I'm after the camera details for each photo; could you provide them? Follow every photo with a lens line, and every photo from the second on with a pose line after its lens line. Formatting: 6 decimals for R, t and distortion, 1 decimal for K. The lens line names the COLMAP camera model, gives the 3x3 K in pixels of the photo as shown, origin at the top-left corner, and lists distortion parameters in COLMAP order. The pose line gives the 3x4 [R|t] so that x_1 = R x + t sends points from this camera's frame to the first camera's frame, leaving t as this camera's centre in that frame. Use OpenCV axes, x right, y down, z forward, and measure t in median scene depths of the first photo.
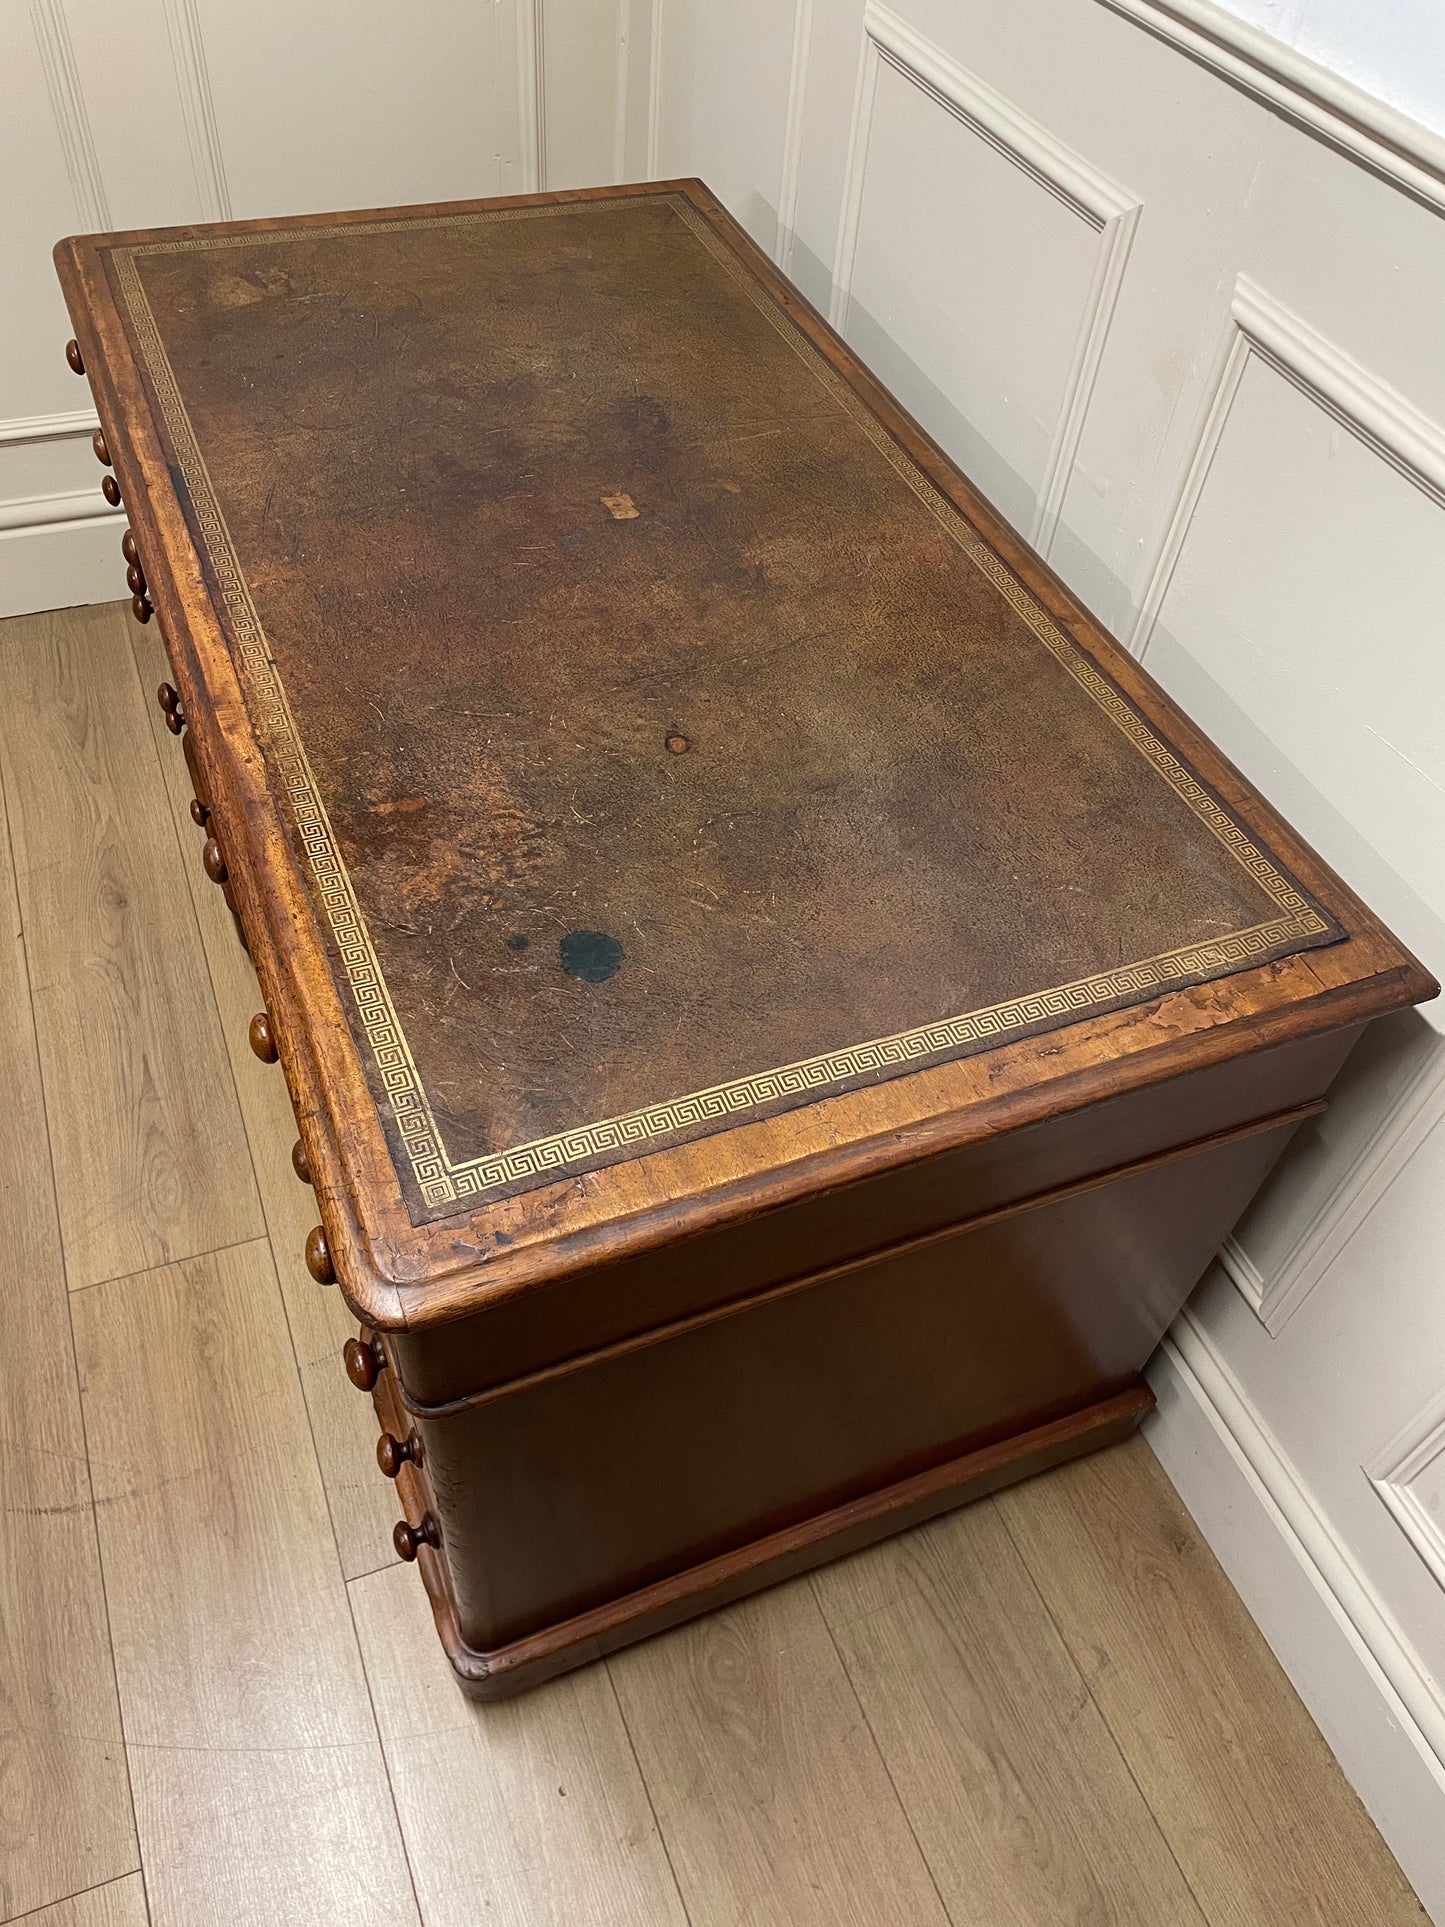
lens RADIAL K [[1461.6, 0, 717.6], [0, 1461.6, 961.9], [0, 0, 1]] dist [0.102960, -0.151106]
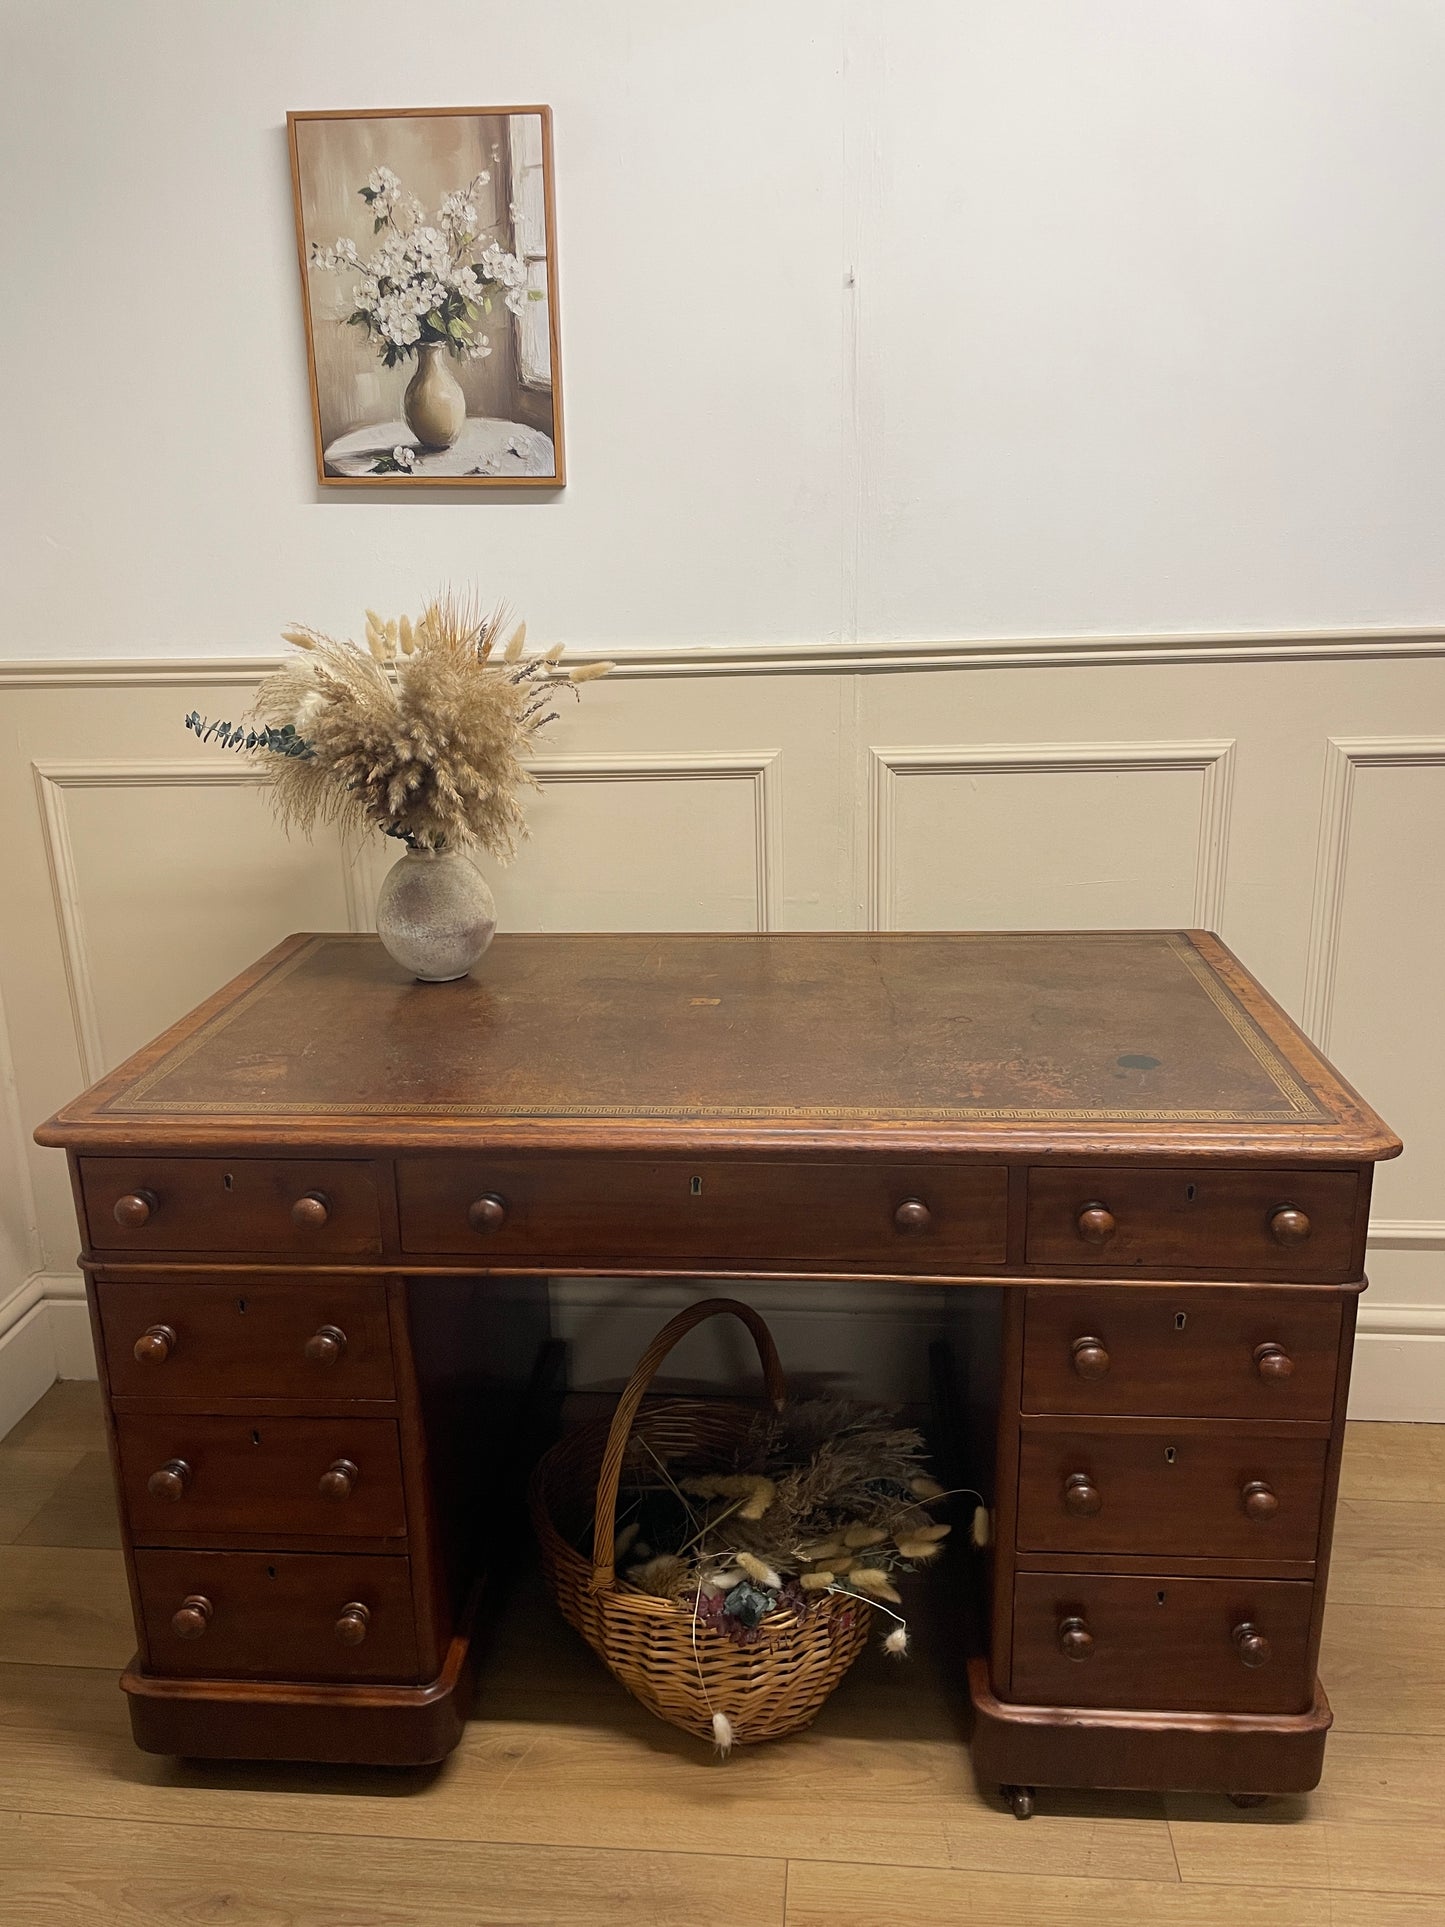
lens RADIAL K [[1457.8, 0, 726.4], [0, 1457.8, 953.5], [0, 0, 1]] dist [0.106232, -0.136955]
pose [[0.445362, -0.331443, 0.831744, -1.428704], [0.712262, 0.694043, -0.104814, -0.215645], [-0.542527, 0.639101, 0.545174, 0.242467]]
